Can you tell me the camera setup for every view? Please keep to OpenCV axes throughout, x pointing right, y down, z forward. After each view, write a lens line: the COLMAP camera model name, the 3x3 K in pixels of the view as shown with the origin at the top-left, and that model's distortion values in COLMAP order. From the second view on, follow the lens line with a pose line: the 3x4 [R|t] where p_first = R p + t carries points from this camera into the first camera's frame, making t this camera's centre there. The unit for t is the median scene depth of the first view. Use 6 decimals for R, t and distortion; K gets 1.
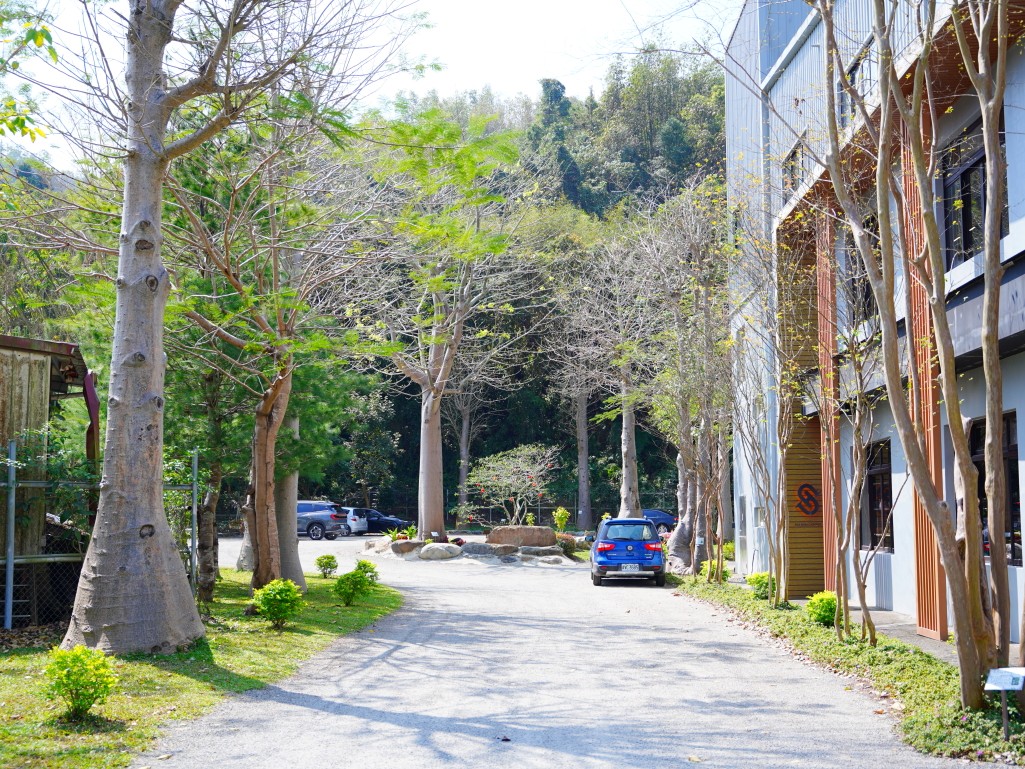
lens RADIAL K [[1287.4, 0, 512.5], [0, 1287.4, 384.5], [0, 0, 1]] dist [-0.026362, -0.065385]
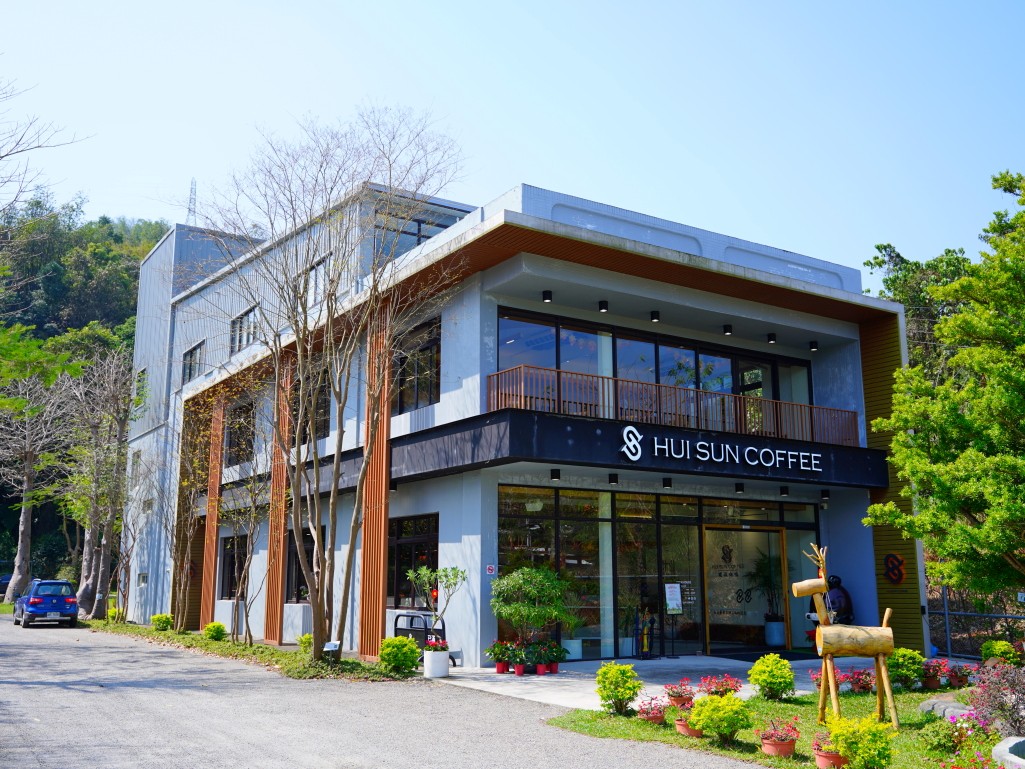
lens RADIAL K [[982.3, 0, 512.5], [0, 982.3, 384.5], [0, 0, 1]] dist [-0.000012, -0.000073]
pose [[0.824487, 0.109928, 0.555101, -0.126357], [-0.057523, 0.992150, -0.111039, -0.023788], [-0.562950, 0.059619, 0.824338, -0.230843]]
